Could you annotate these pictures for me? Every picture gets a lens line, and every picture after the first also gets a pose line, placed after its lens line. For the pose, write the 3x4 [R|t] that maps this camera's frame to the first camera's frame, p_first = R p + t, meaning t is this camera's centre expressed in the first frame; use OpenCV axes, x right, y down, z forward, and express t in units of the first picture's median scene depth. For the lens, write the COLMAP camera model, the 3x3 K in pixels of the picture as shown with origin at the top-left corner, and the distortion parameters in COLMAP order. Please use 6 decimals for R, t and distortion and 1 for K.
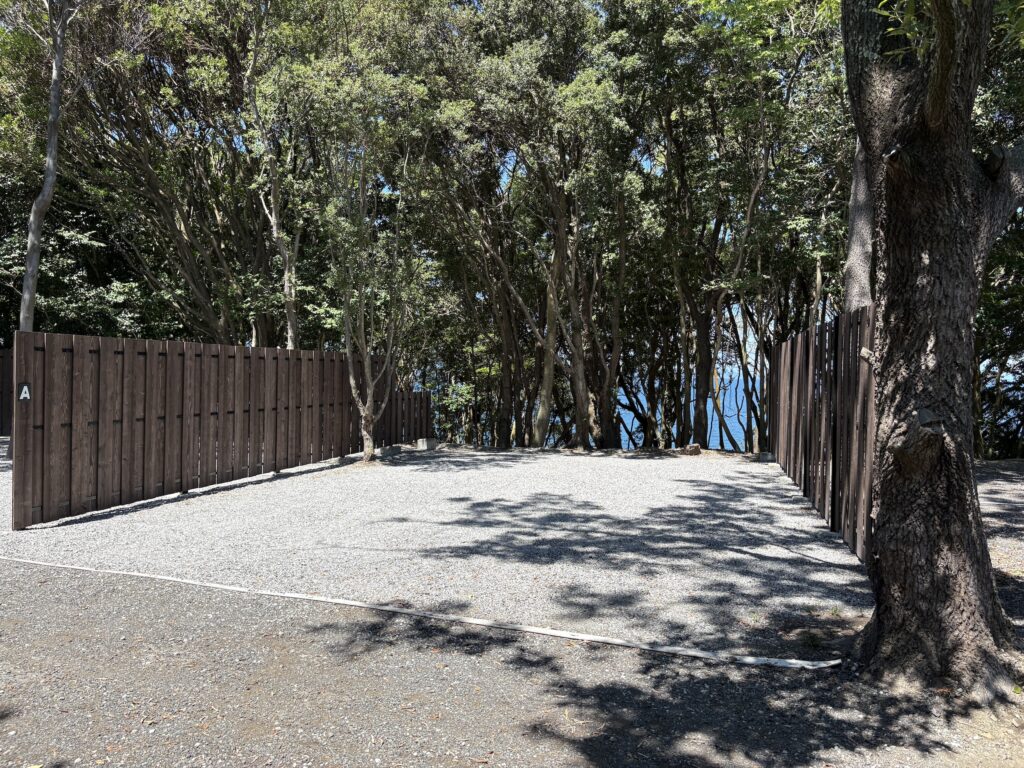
lens RADIAL K [[761.7, 0, 509.7], [0, 761.7, 390.8], [0, 0, 1]] dist [0.004995, -0.010483]
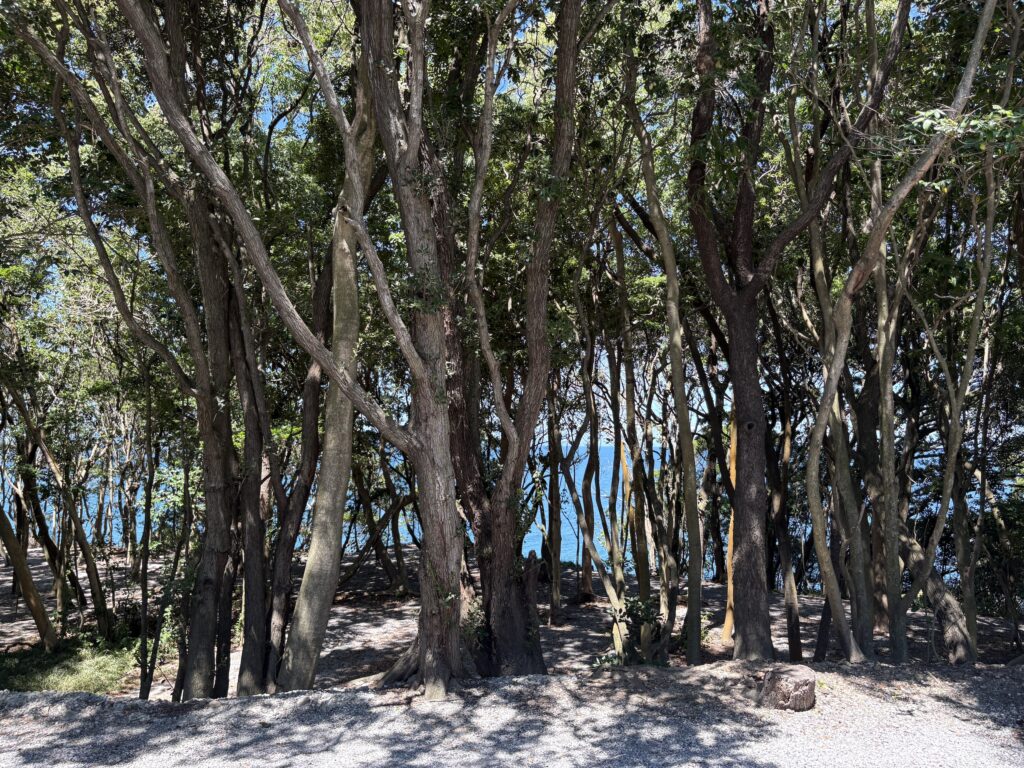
lens RADIAL K [[761.7, 0, 511.3], [0, 761.7, 384.1], [0, 0, 1]] dist [0.004995, -0.010483]
pose [[0.967669, 0.008992, 0.252064, 0.041822], [0.016261, 0.995061, -0.097923, -0.017183], [-0.251699, 0.098856, 0.962743, 0.657412]]
